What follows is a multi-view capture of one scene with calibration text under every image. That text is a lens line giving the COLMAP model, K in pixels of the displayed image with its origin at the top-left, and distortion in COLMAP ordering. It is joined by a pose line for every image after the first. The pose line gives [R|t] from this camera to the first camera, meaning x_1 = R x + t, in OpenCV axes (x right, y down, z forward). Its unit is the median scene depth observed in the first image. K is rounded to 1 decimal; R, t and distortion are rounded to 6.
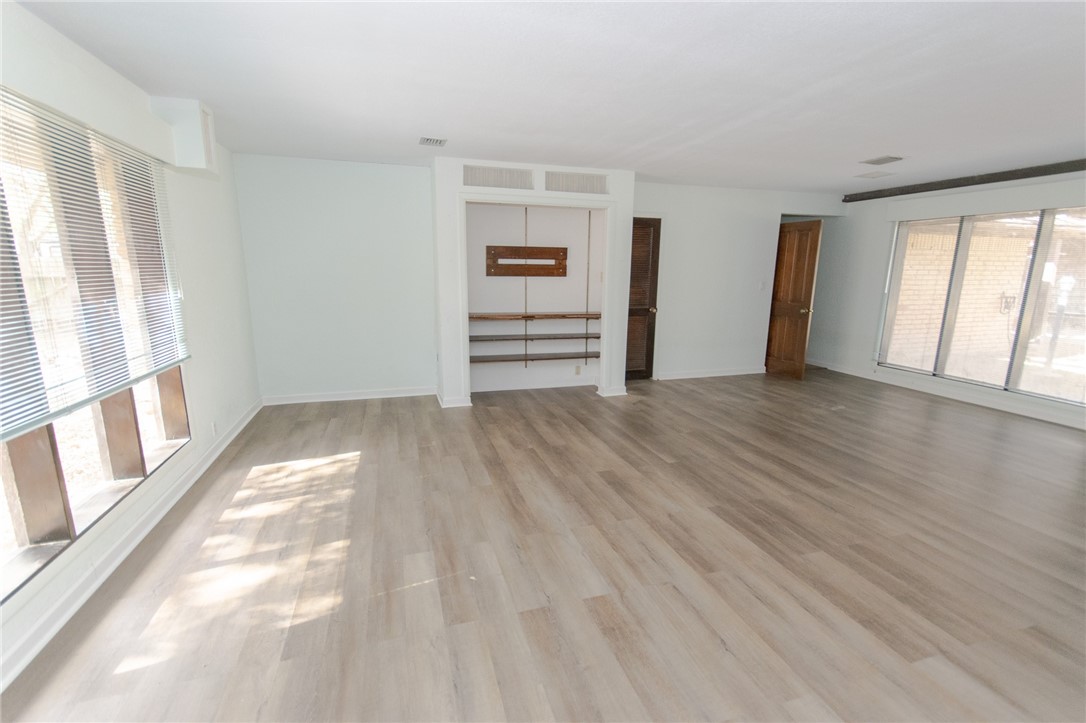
lens RADIAL K [[479.7, 0, 537.7], [0, 479.7, 361.6], [0, 0, 1]] dist [0.002217, 0.000762]
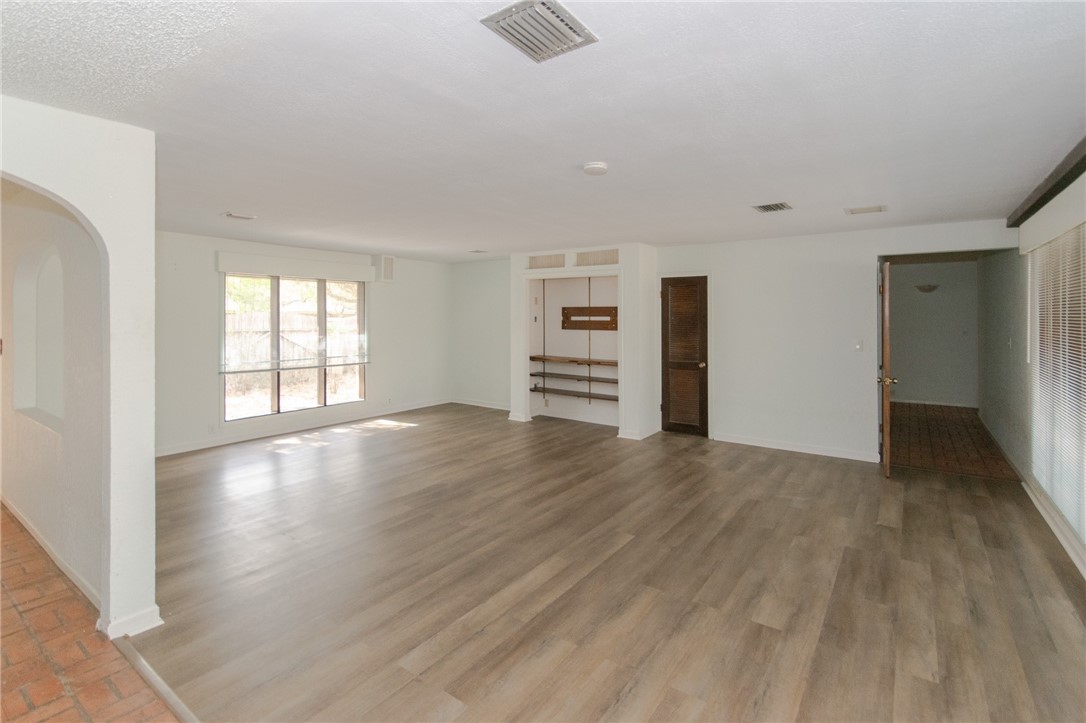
lens RADIAL K [[507.8, 0, 547.0], [0, 507.8, 300.2], [0, 0, 1]] dist [-0.002011, -0.000335]
pose [[0.609919, -0.034400, -0.791717, 0.973233], [-0.150722, 0.975785, -0.158511, -0.025337], [0.777998, 0.216008, 0.589965, 0.109456]]
